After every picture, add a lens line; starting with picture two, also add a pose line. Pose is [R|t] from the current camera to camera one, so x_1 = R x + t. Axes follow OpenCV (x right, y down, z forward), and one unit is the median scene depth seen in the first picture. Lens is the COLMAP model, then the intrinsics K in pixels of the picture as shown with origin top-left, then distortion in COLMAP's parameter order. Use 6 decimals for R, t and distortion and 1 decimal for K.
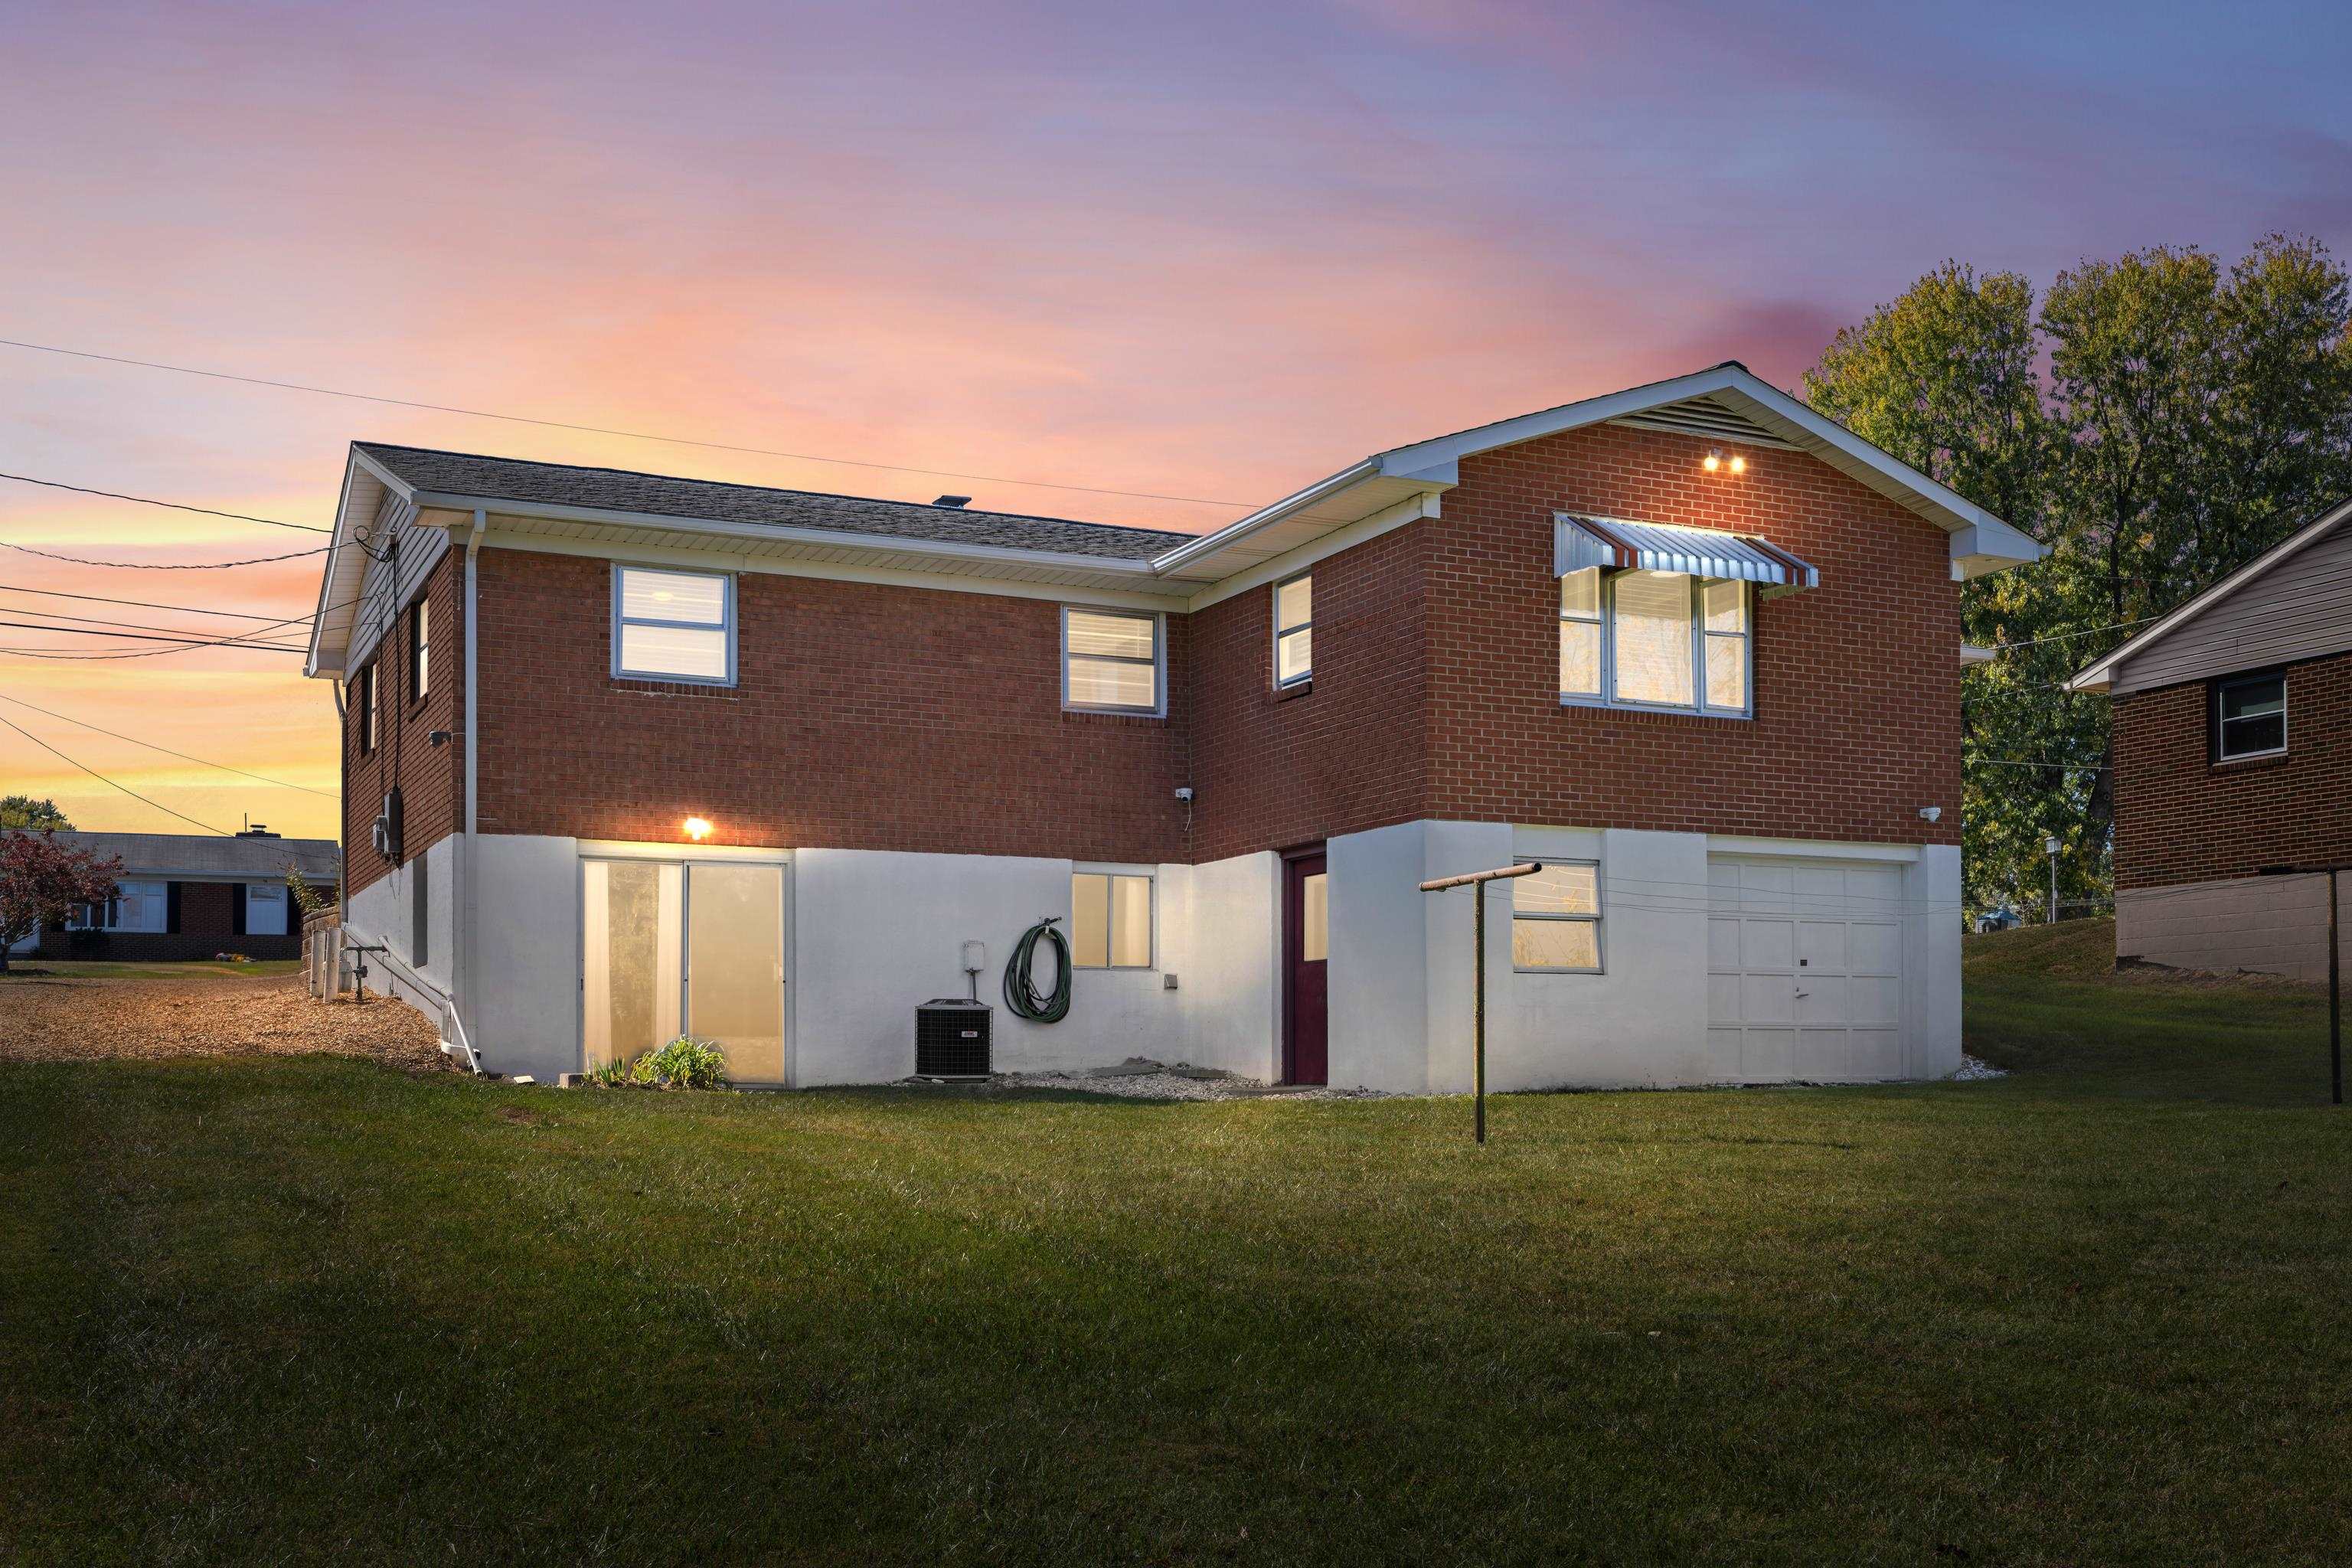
lens RADIAL K [[2281.4, 0, 1170.3], [0, 2281.4, 786.8], [0, 0, 1]] dist [-0.003954, 0.000000]
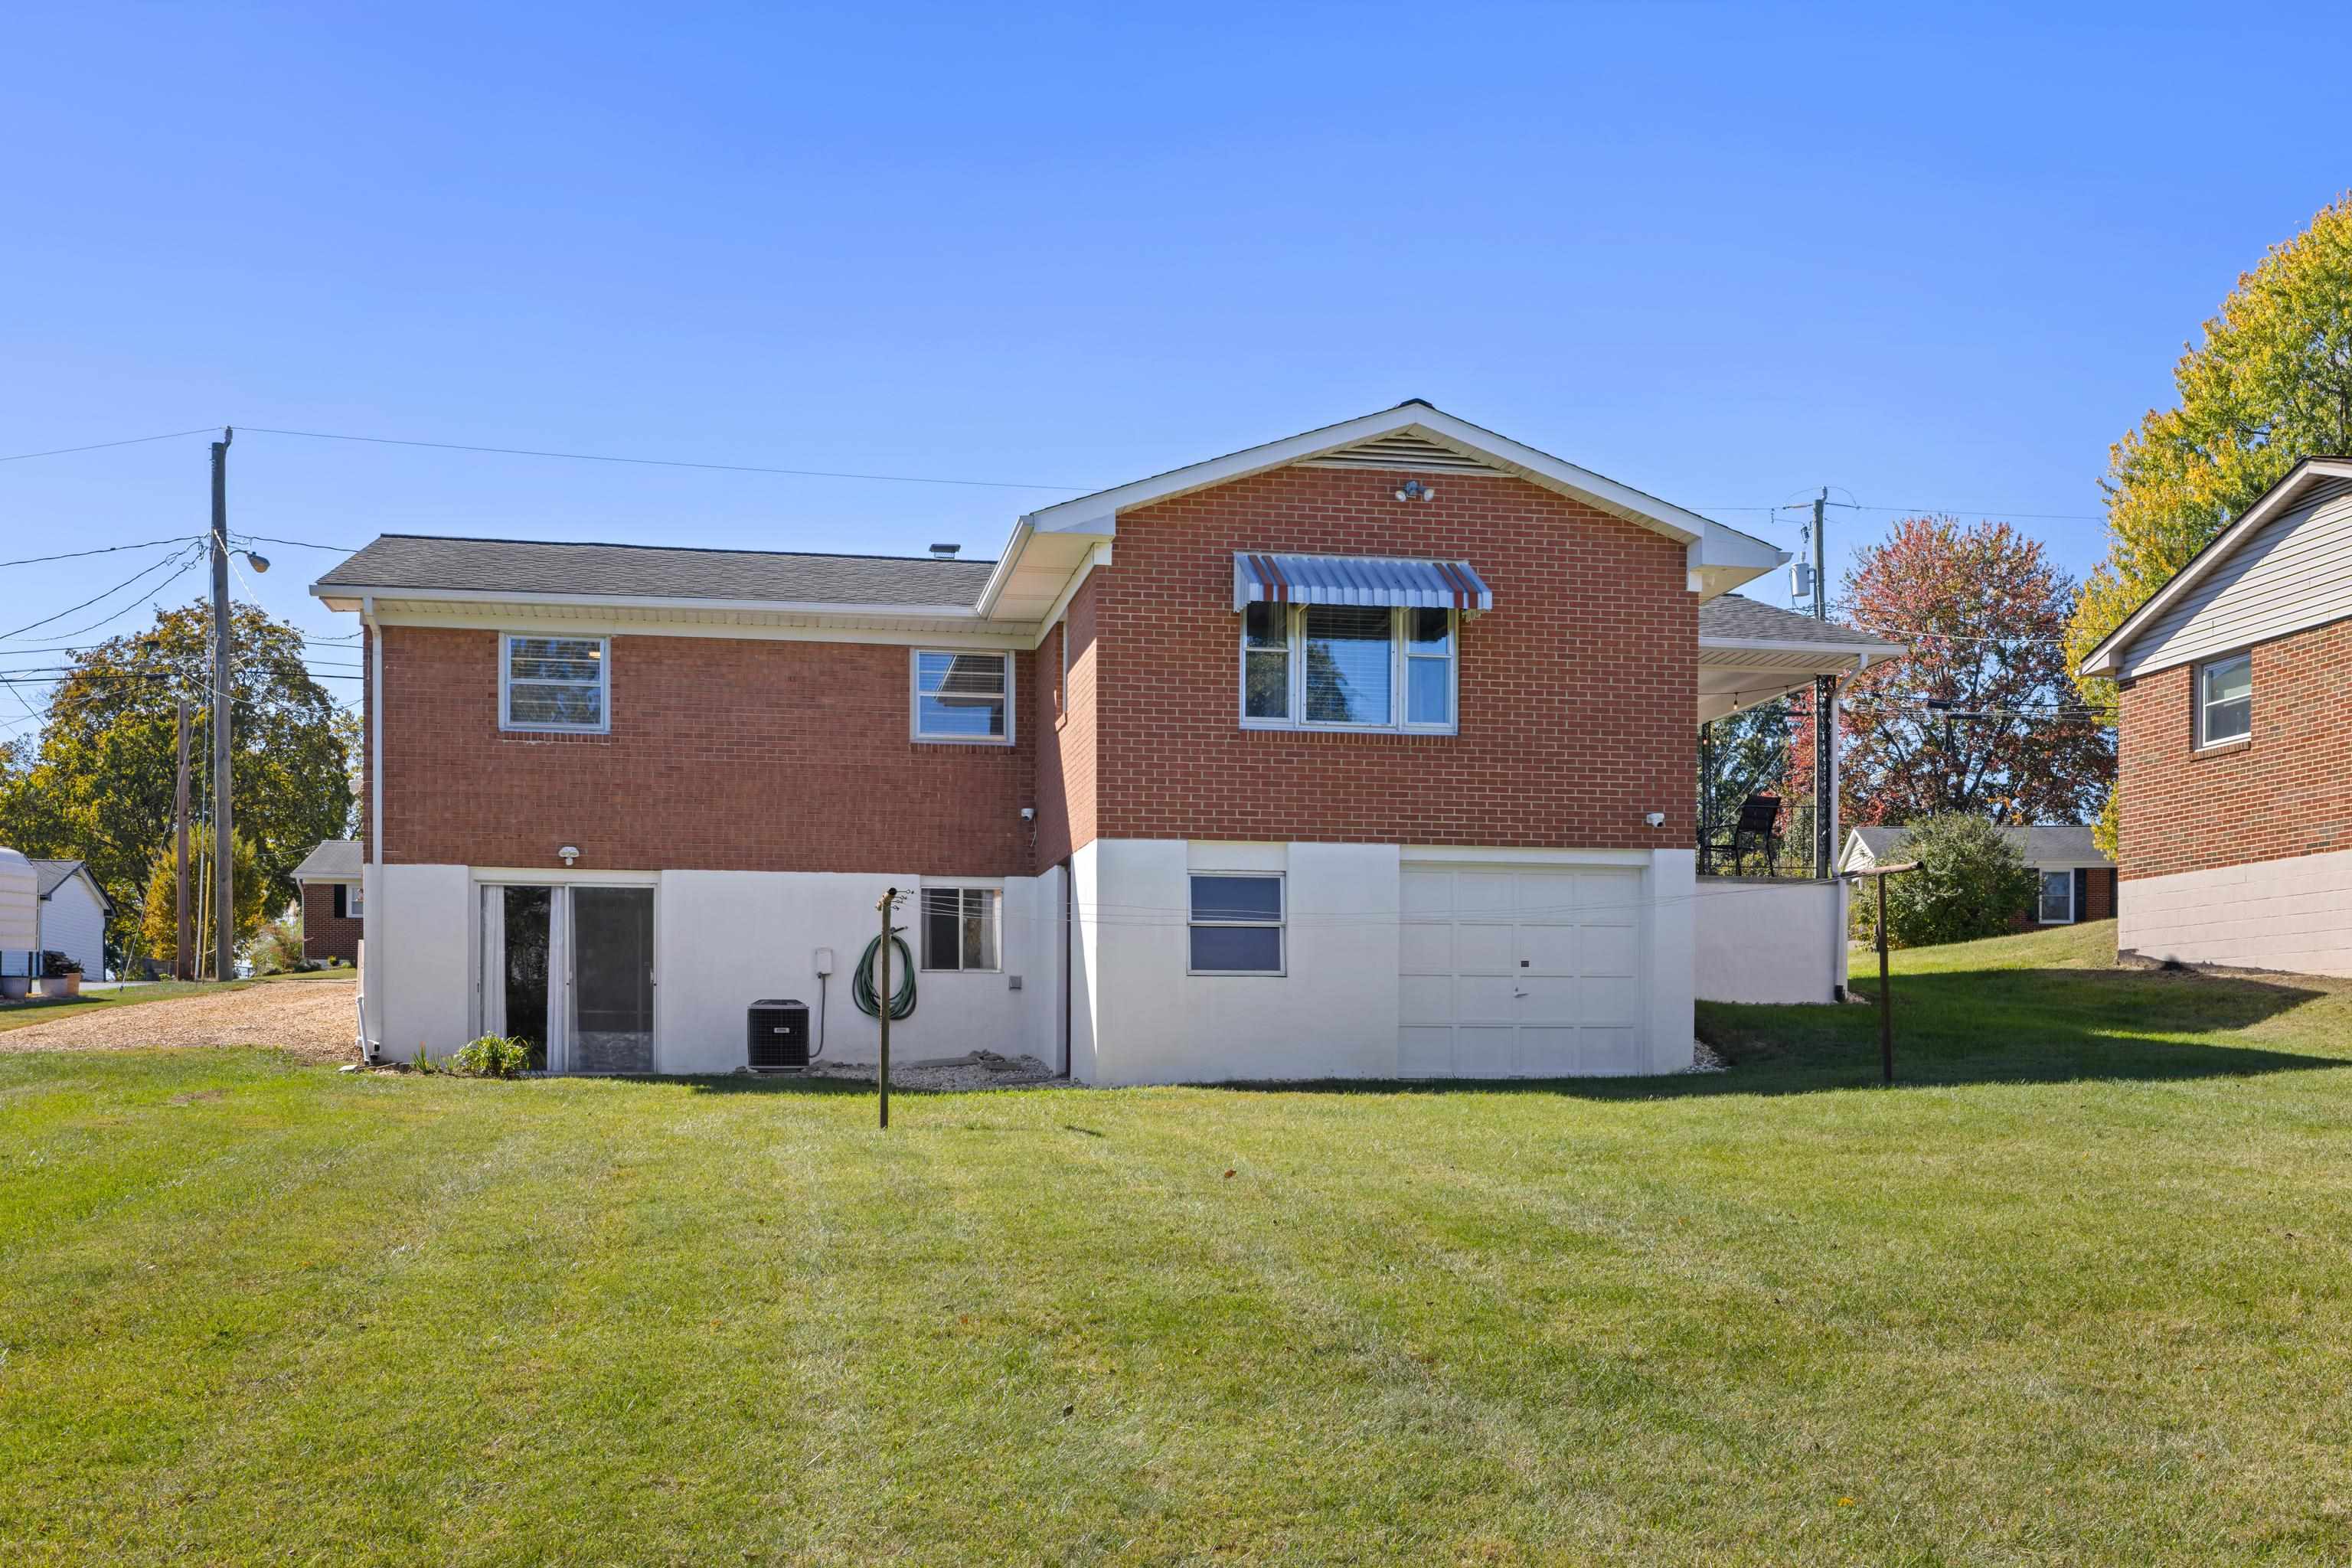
lens RADIAL K [[2281.4, 0, 1189.8], [0, 2281.4, 797.6], [0, 0, 1]] dist [-0.003954, 0.000000]
pose [[0.967004, -0.024598, -0.253570, 0.408999], [0.026851, 0.999625, 0.005430, -0.009608], [0.253341, -0.012059, 0.967302, -0.058014]]
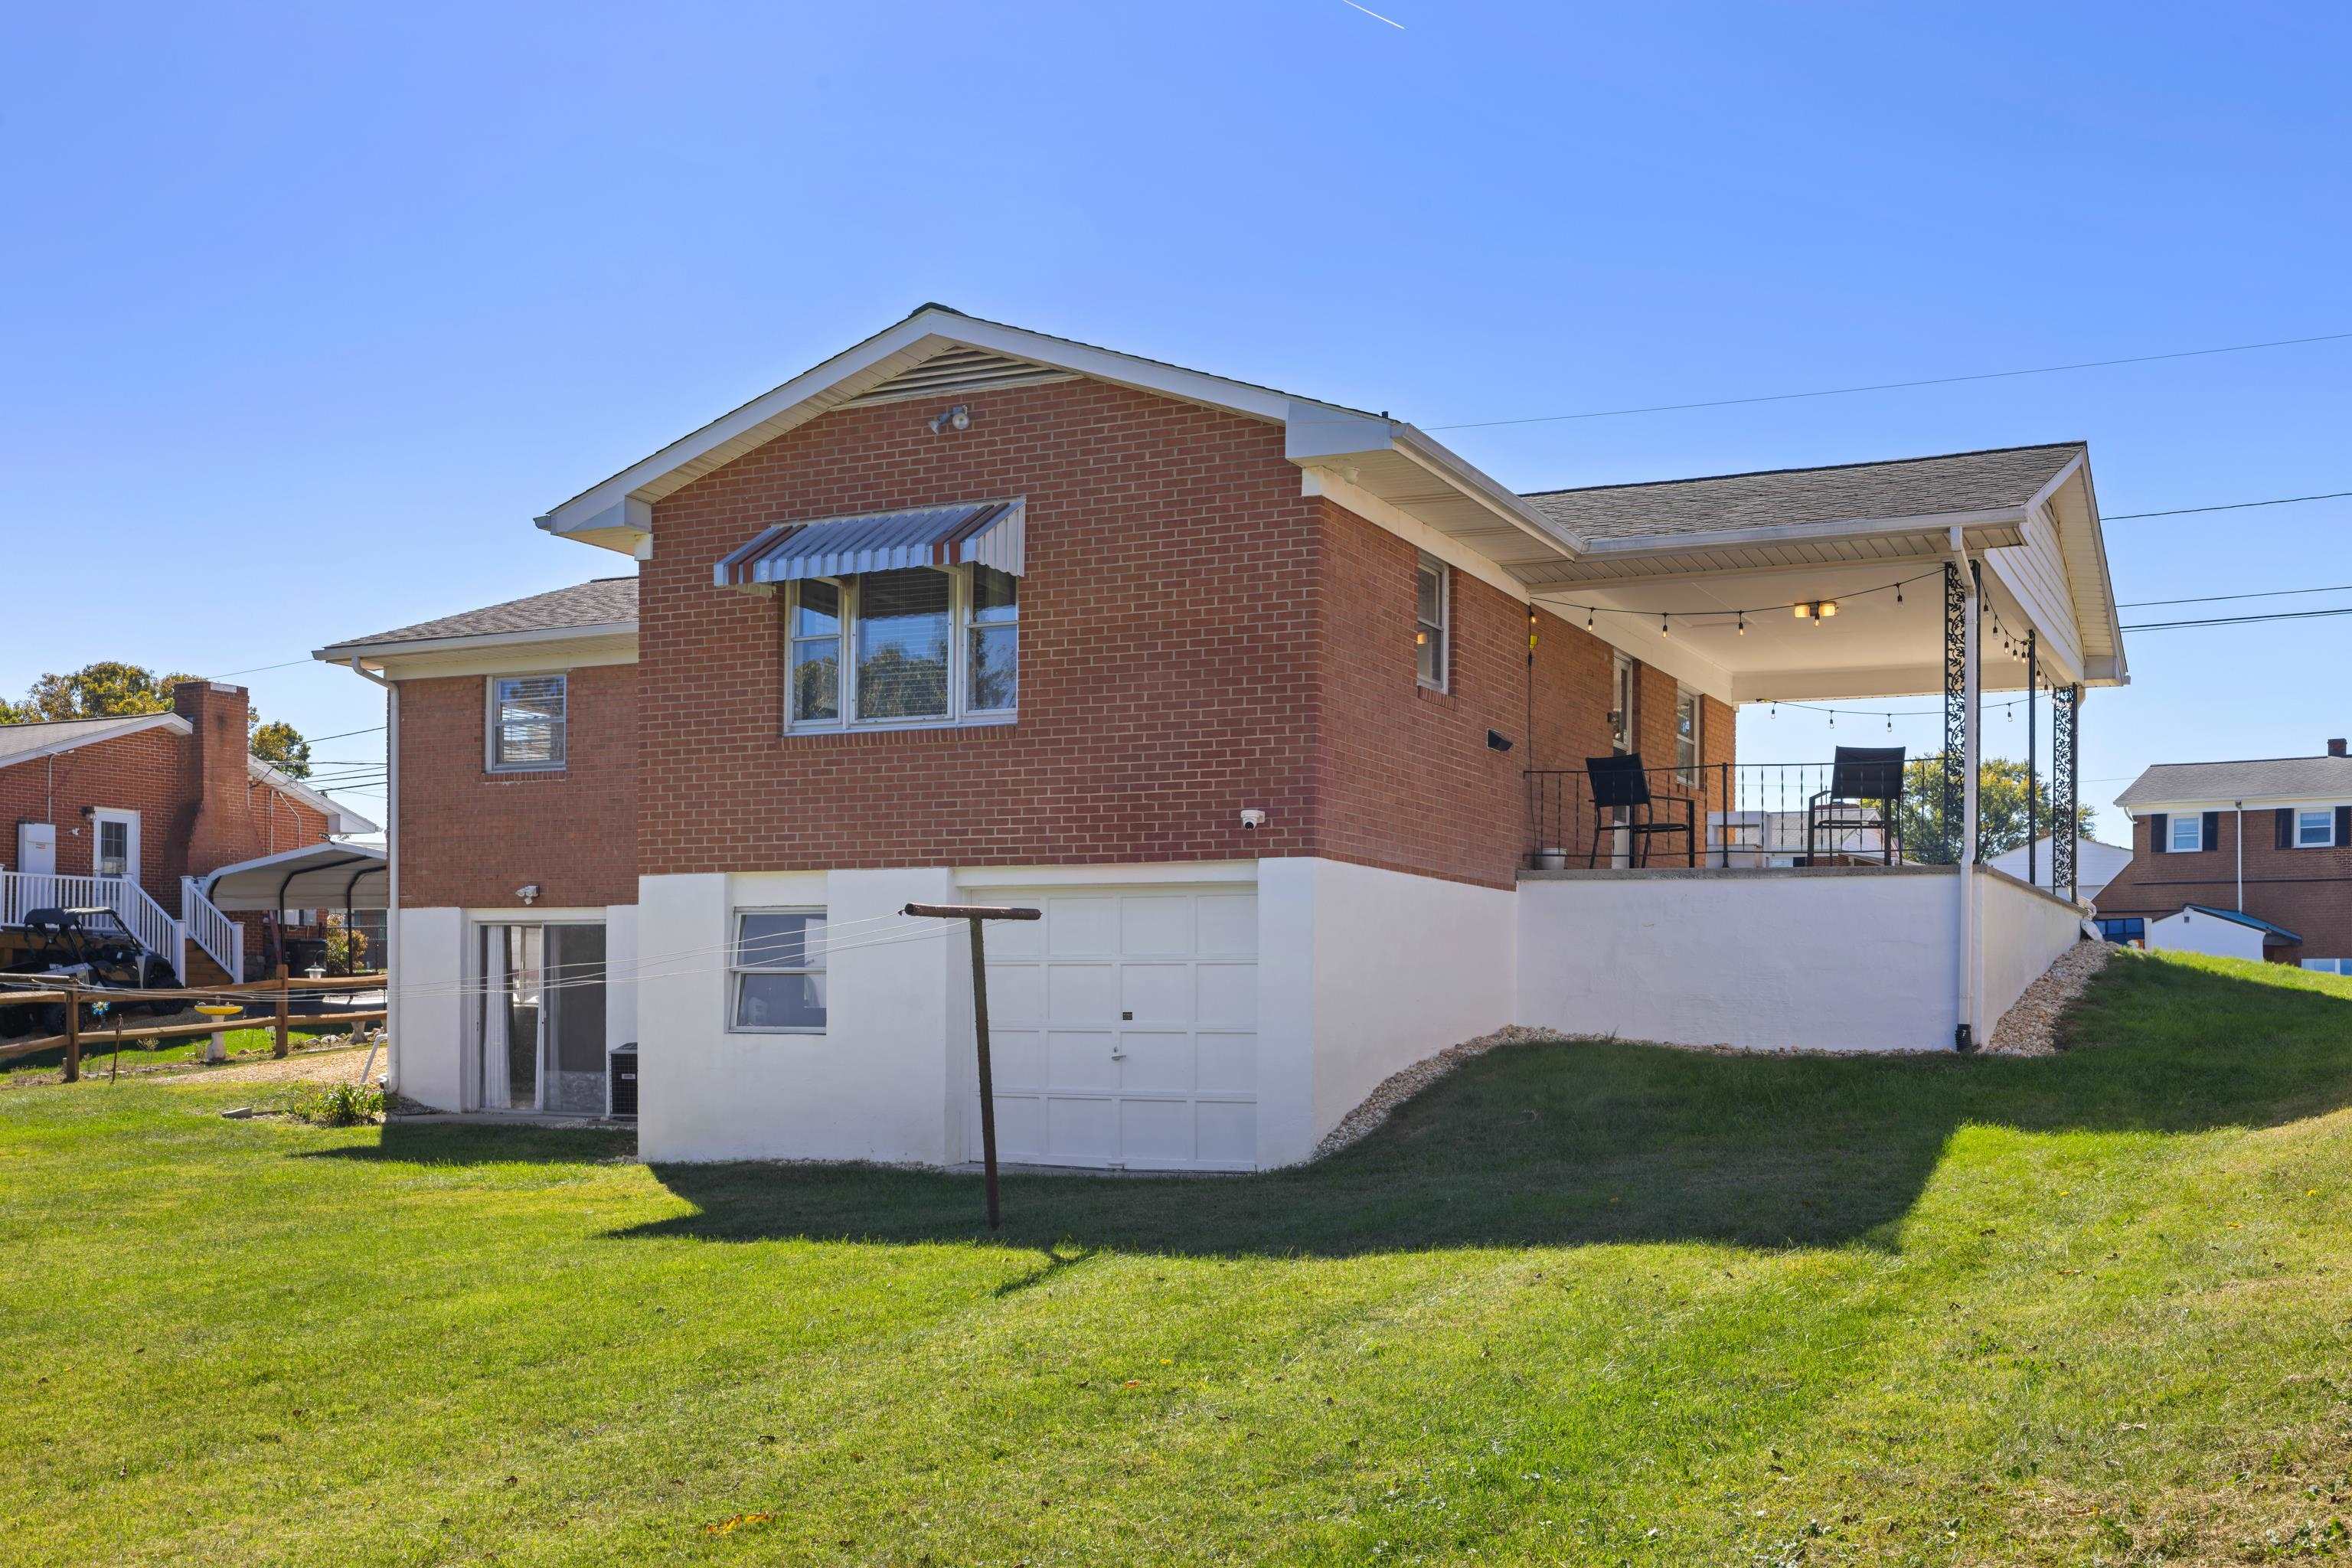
lens RADIAL K [[2281.4, 0, 1218.4], [0, 2281.4, 761.4], [0, 0, 1]] dist [-0.003954, 0.000000]
pose [[0.635223, -0.076985, -0.768482, 0.945424], [0.089415, 0.995659, -0.025833, 0.012313], [0.767135, -0.052304, 0.639349, 0.535236]]
